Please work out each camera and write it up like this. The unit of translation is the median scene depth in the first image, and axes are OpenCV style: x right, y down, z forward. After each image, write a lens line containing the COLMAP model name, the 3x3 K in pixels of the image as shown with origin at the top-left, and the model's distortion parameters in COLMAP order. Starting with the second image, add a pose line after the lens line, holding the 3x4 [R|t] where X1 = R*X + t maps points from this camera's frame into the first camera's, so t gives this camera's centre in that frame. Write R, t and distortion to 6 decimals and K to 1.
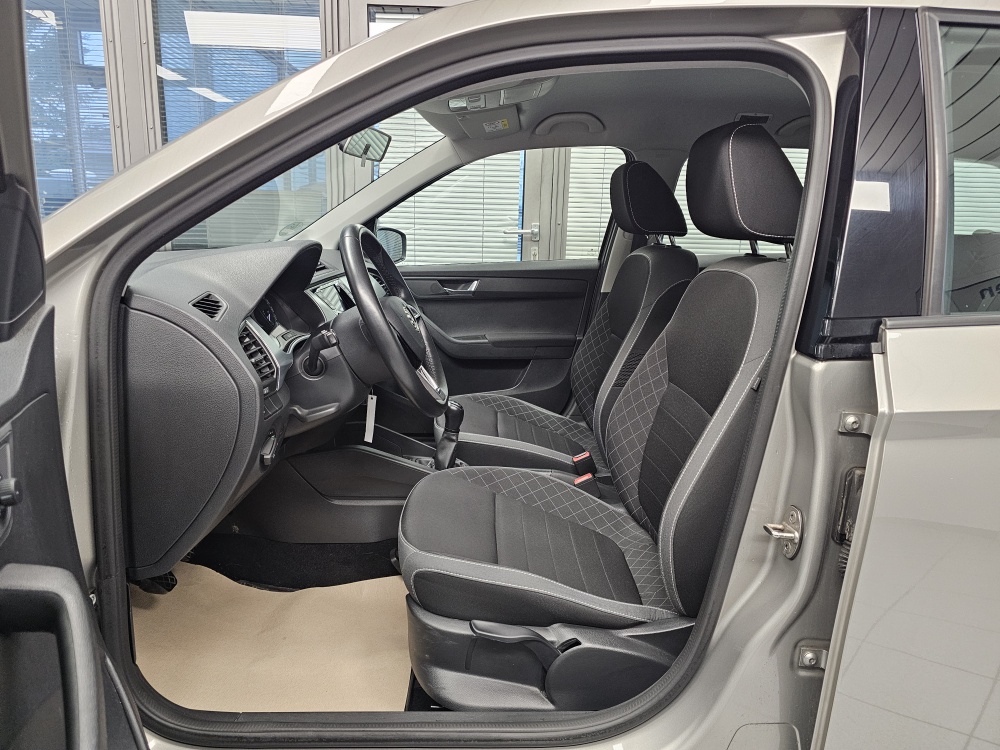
lens RADIAL K [[676.4, 0, 497.2], [0, 676.4, 367.5], [0, 0, 1]] dist [0.041953, -0.031455]
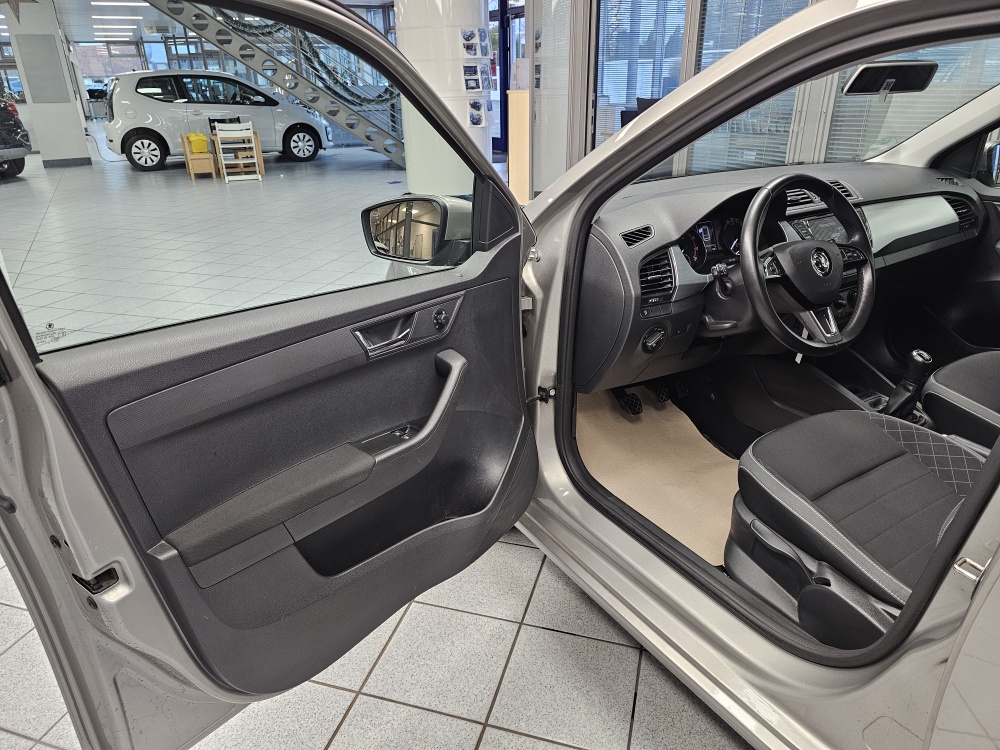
lens RADIAL K [[676.4, 0, 501.3], [0, 676.4, 374.2], [0, 0, 1]] dist [0.041953, -0.031455]
pose [[0.505156, 0.321074, -0.801080, 0.666070], [-0.148093, 0.946701, 0.286052, -0.172936], [0.850227, -0.025867, 0.525781, -0.041698]]
